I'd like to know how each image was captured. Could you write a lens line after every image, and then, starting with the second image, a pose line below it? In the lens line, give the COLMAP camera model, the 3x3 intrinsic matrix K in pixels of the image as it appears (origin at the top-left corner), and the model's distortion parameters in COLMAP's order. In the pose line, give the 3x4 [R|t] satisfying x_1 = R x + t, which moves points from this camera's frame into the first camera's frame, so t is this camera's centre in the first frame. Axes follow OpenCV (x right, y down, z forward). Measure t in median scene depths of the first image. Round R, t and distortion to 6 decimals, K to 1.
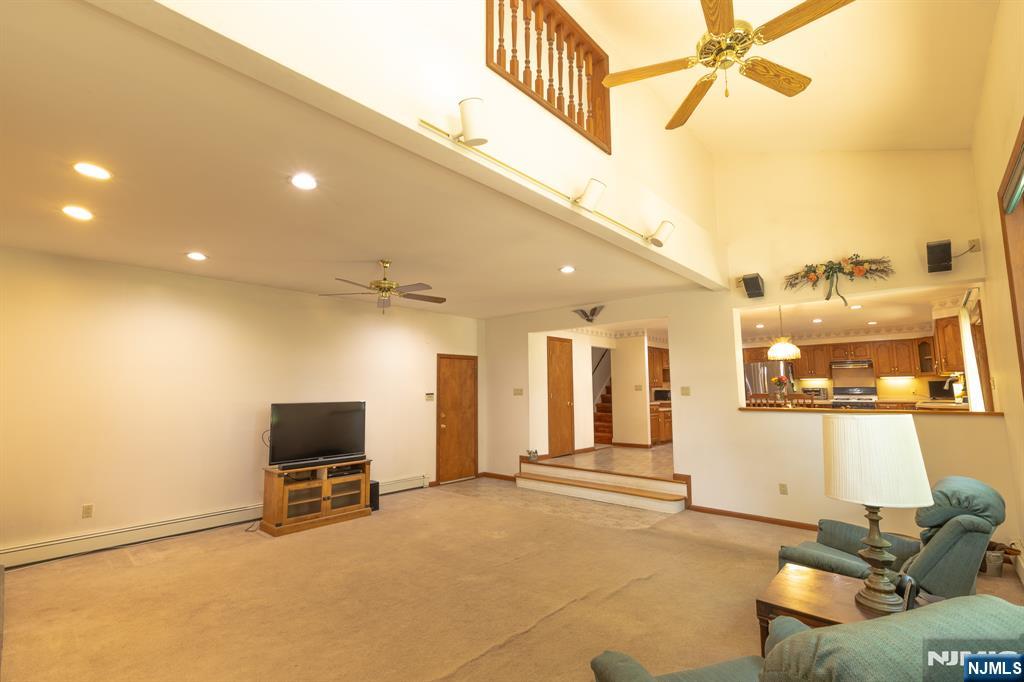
lens RADIAL K [[451.4, 0, 512.0], [0, 451.4, 341.0], [0, 0, 1]] dist [-0.002224, -0.000039]
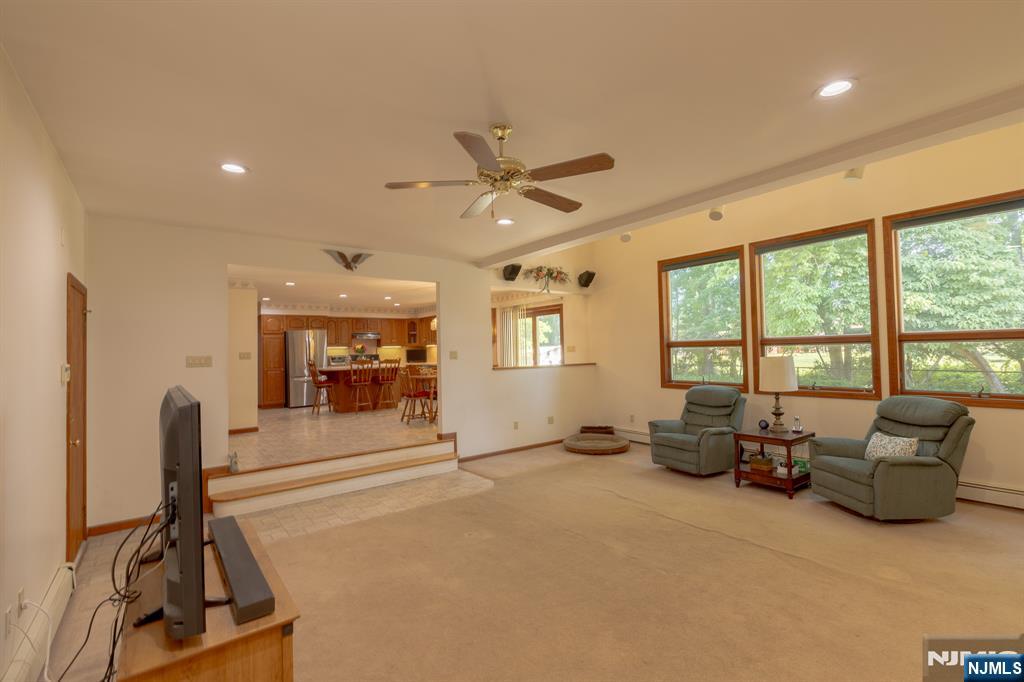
lens RADIAL K [[451.4, 0, 512.0], [0, 451.4, 341.0], [0, 0, 1]] dist [-0.002224, -0.000039]
pose [[0.192976, 0.027311, 0.980823, -0.639943], [-0.087842, 0.996080, -0.010453, 0.076658], [-0.977264, -0.084141, 0.194618, 0.658017]]
